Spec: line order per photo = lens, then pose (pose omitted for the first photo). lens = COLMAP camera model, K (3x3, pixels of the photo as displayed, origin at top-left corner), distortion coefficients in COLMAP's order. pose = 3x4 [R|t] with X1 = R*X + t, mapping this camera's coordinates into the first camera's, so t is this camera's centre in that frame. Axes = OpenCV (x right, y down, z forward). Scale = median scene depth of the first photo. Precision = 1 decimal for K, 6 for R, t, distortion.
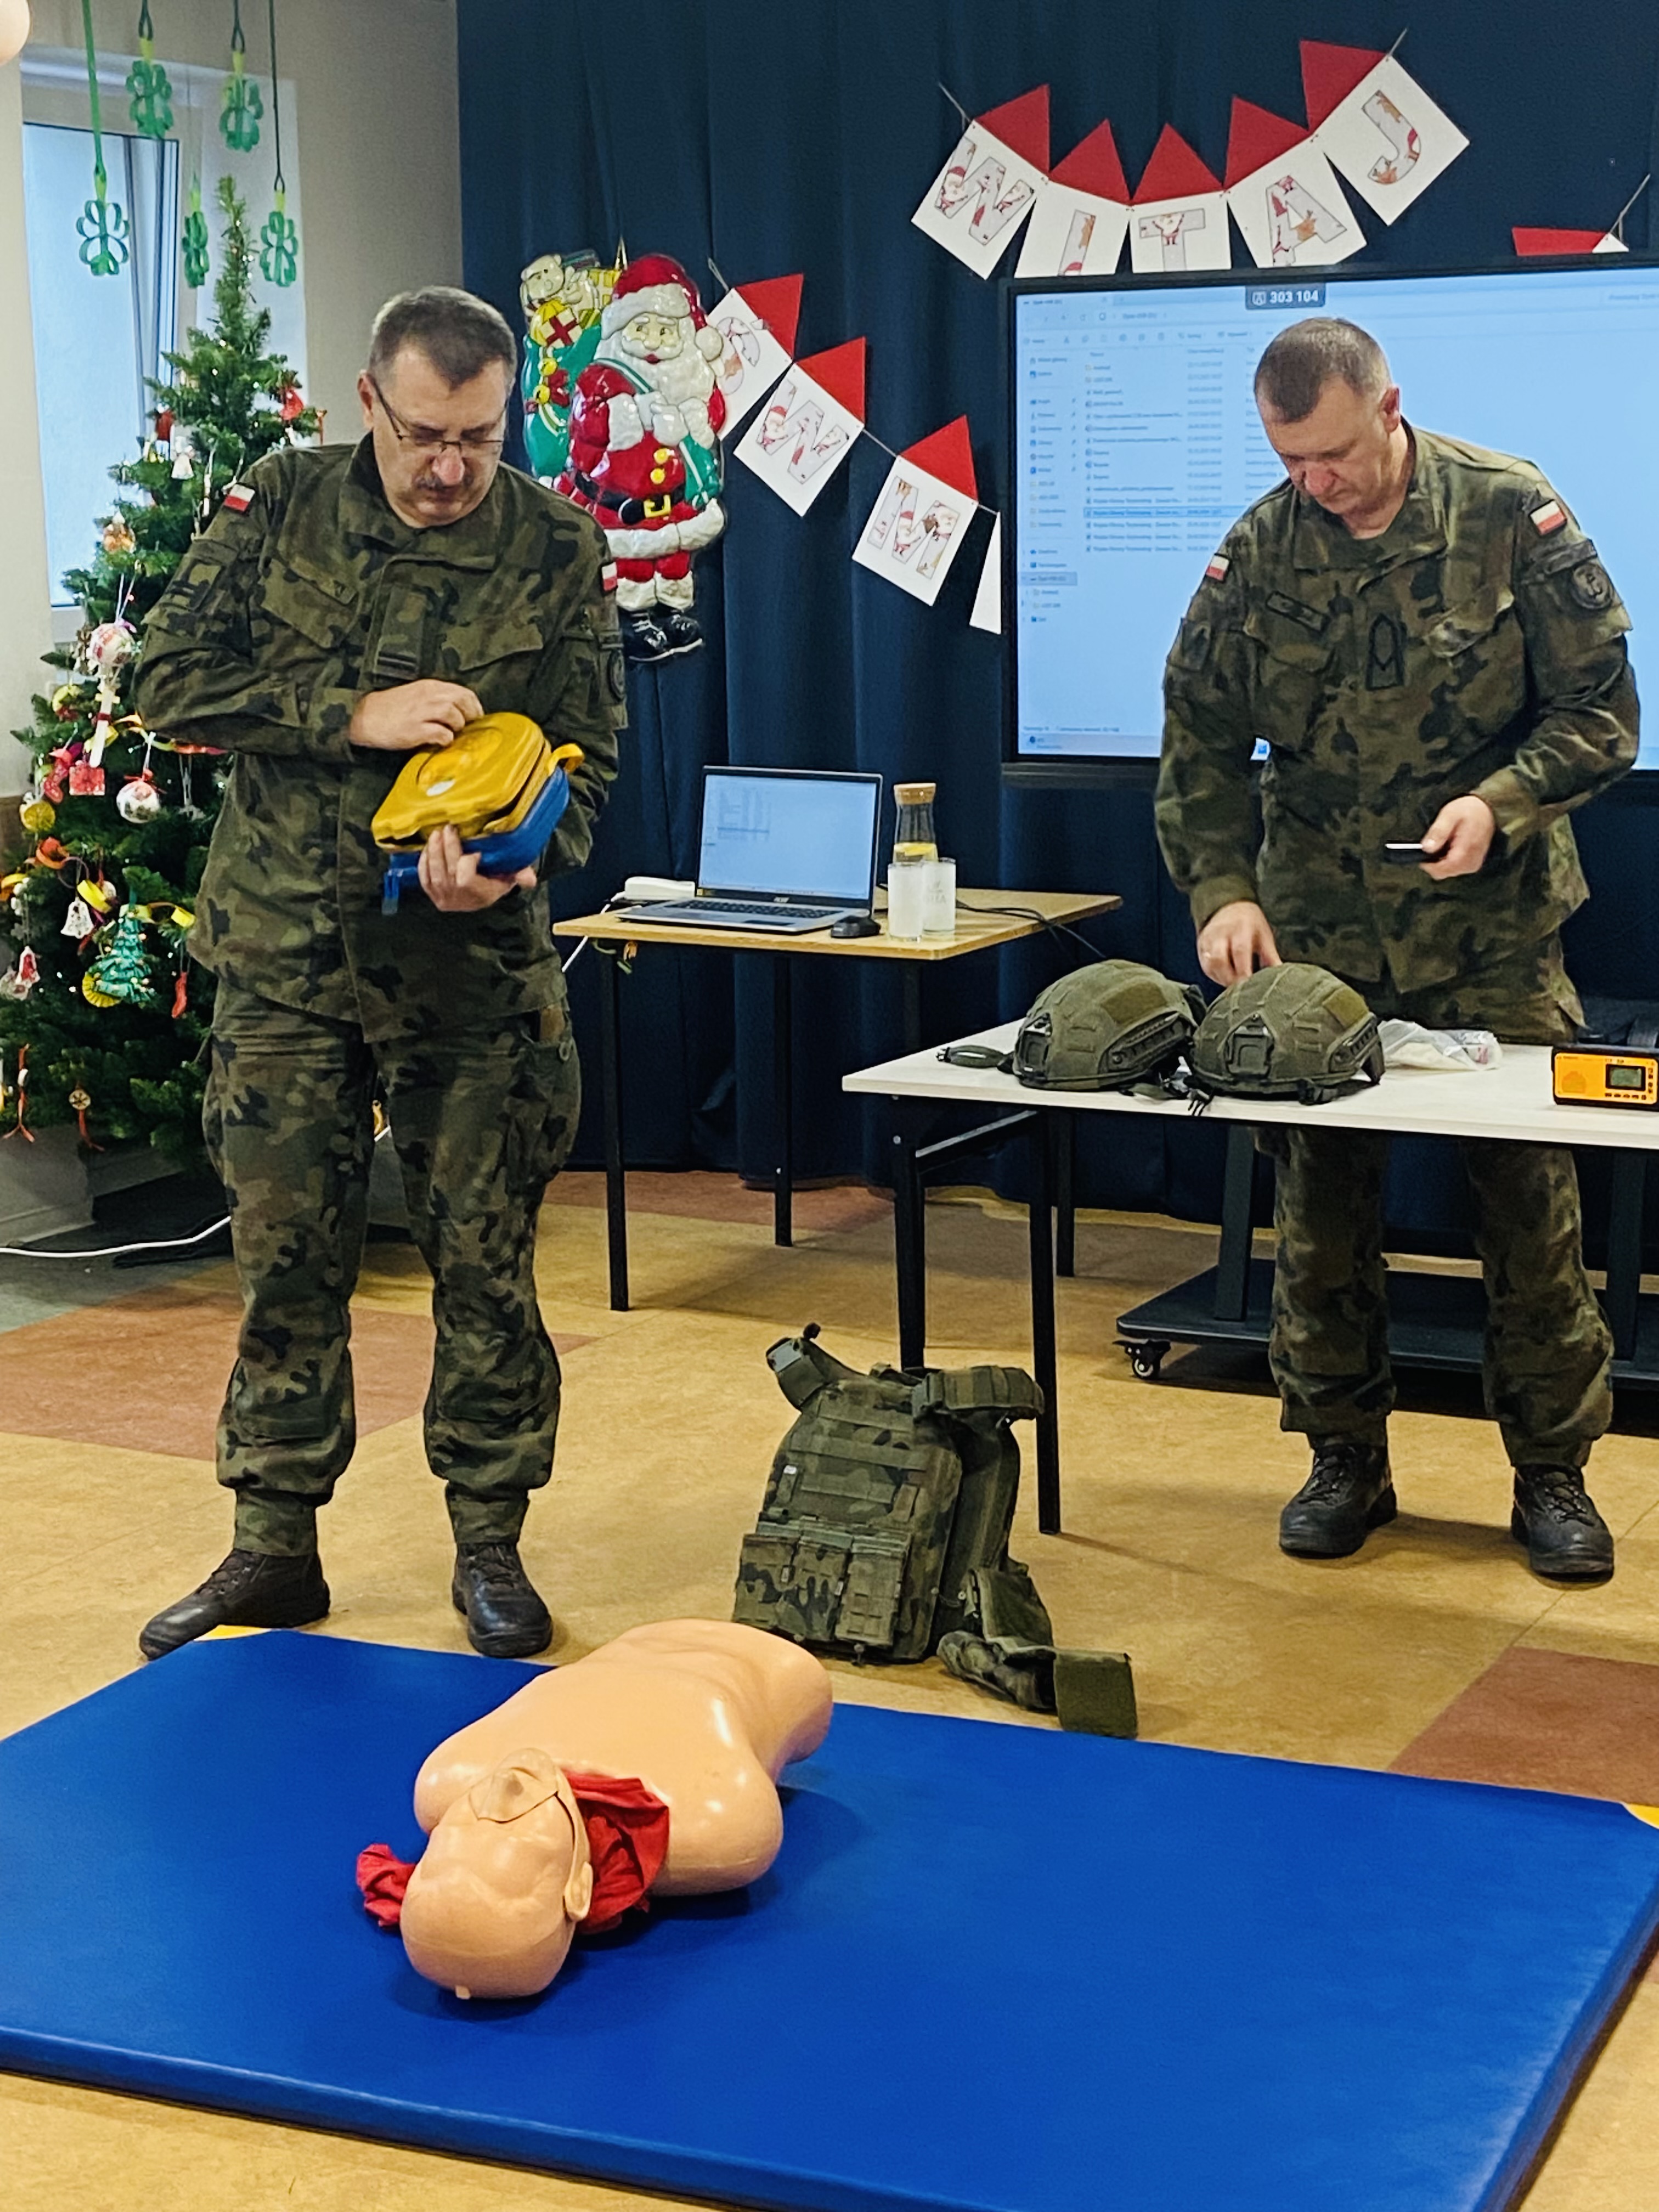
lens RADIAL K [[3775.4, 0, 842.3], [0, 3775.4, 1116.3], [0, 0, 1]] dist [0.340839, 0.000000]
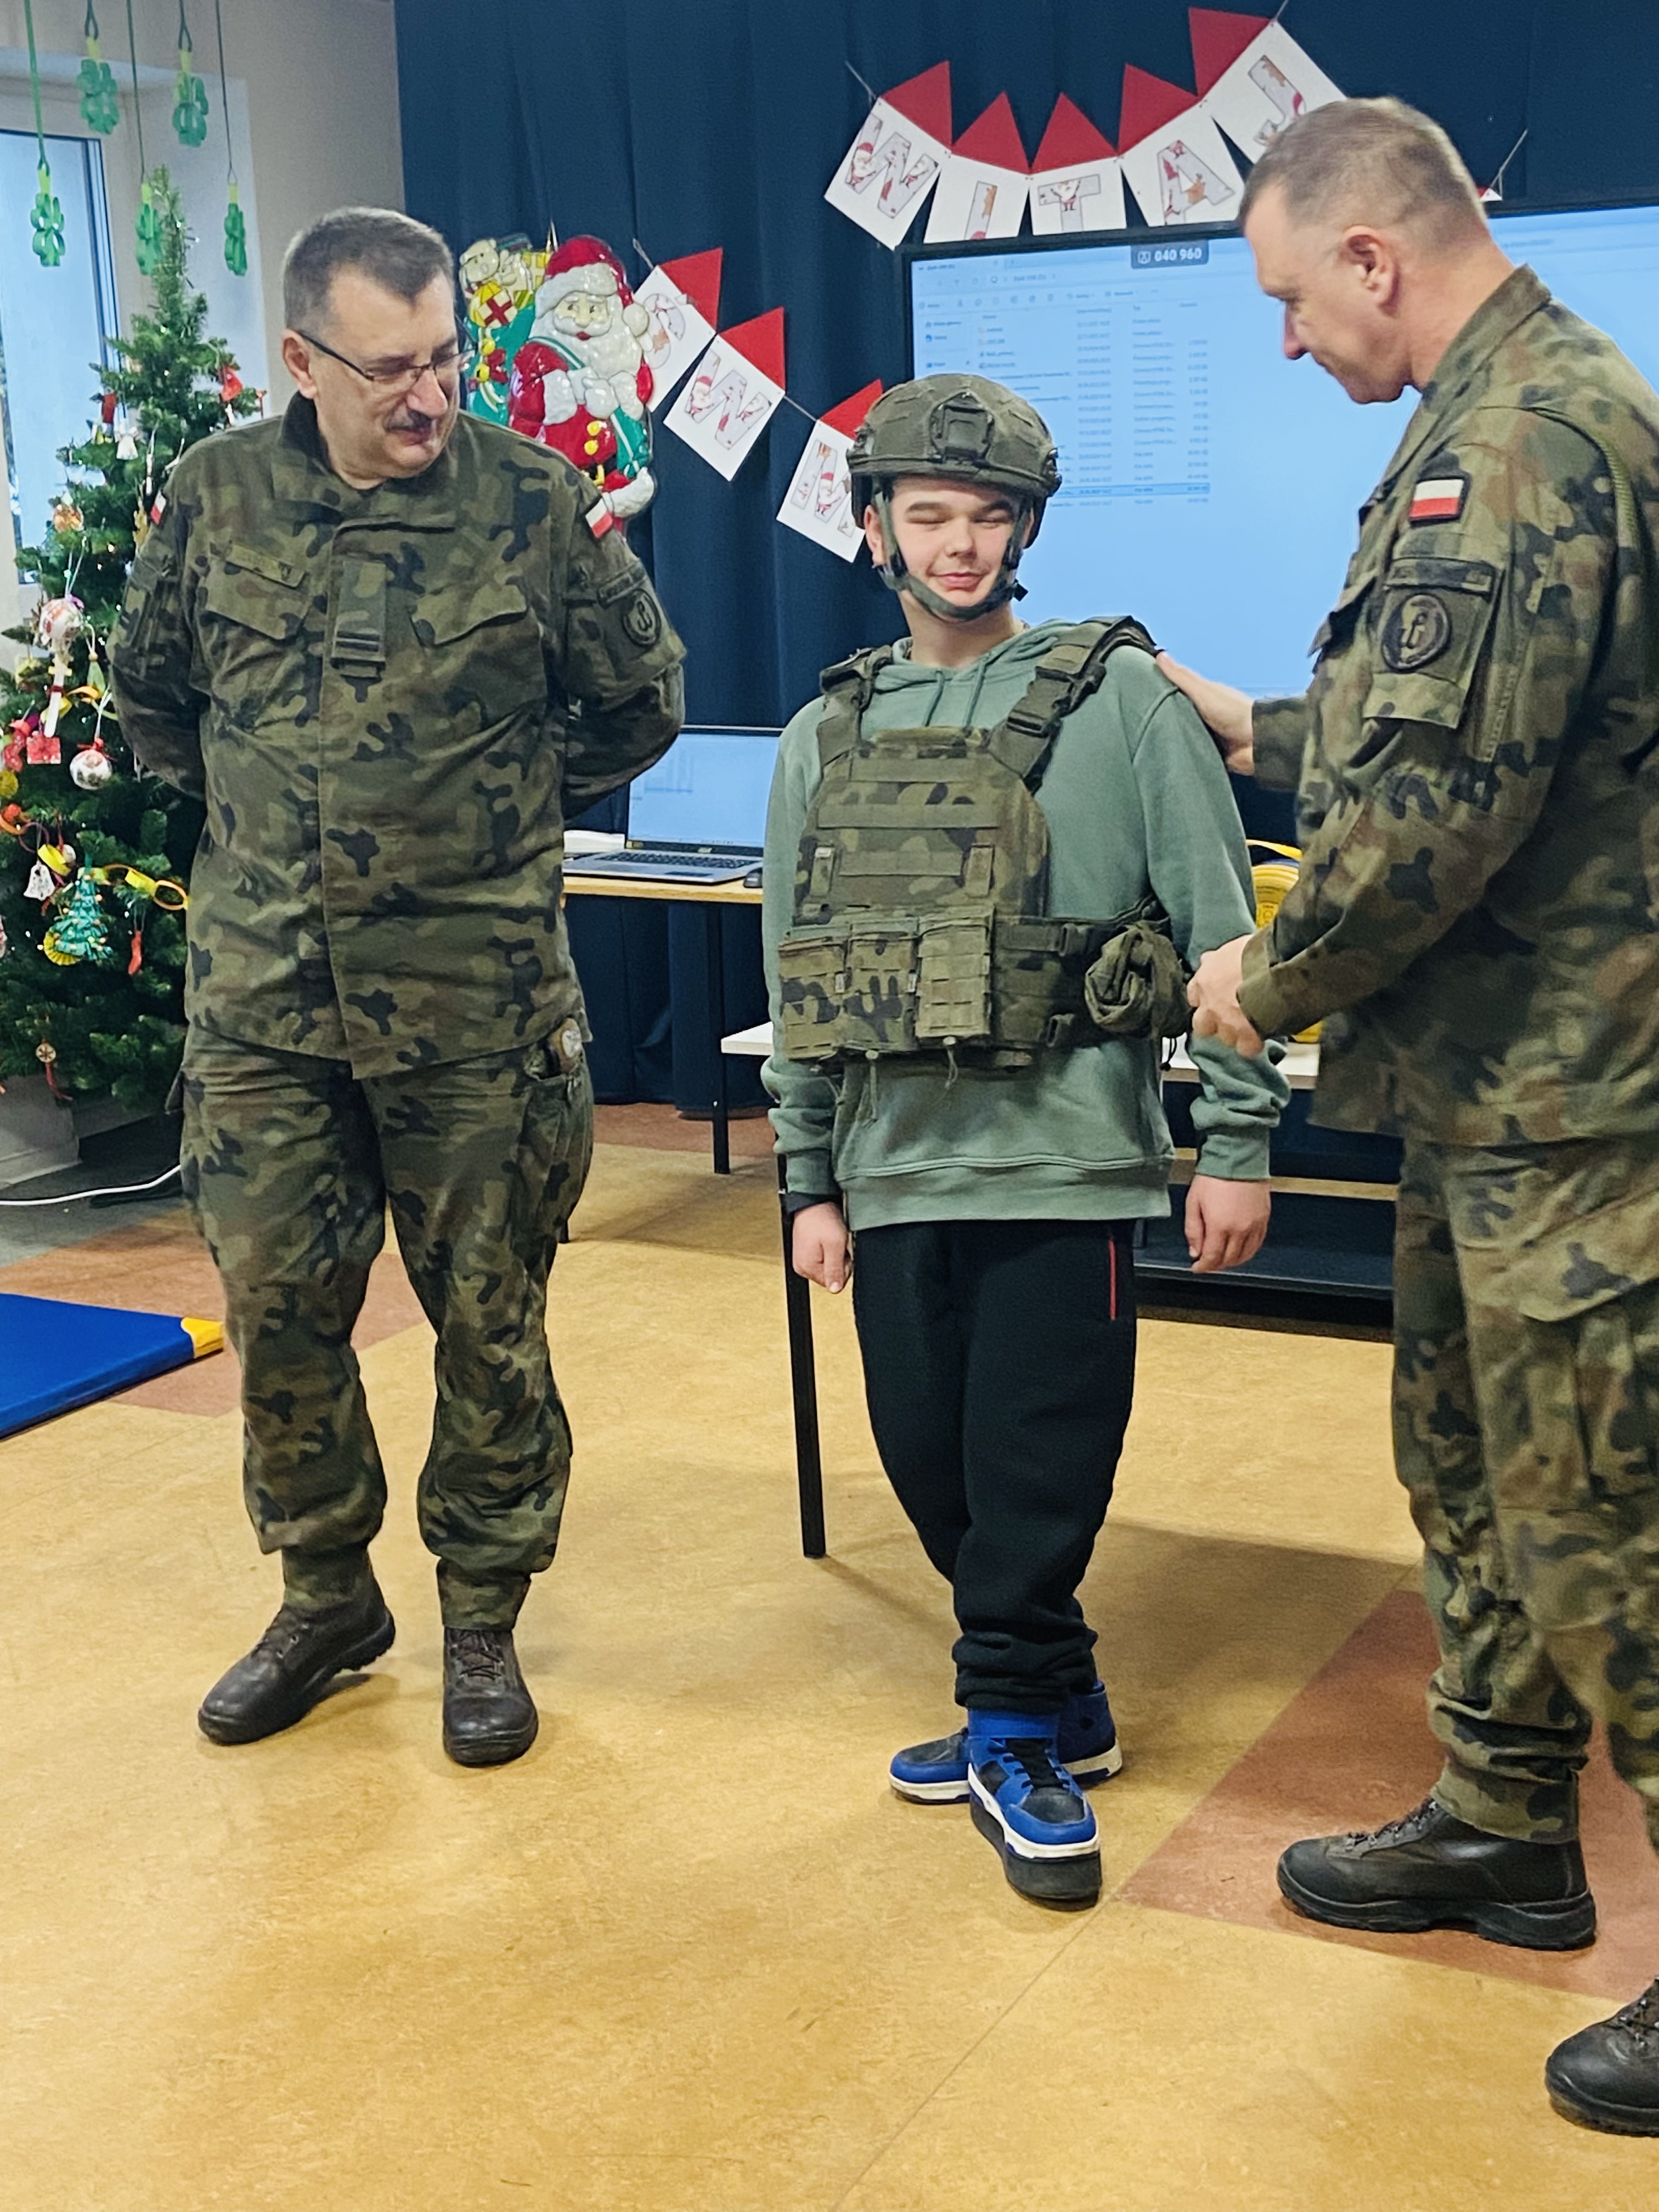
lens RADIAL K [[3095.3, 0, 814.2], [0, 3095.3, 1092.7], [0, 0, 1]] dist [0.280326, 0.000000]
pose [[0.999416, -0.020116, -0.027641, 0.035806], [0.021061, 0.999188, 0.034335, -0.018121], [0.026928, -0.034897, 0.999028, 0.131065]]
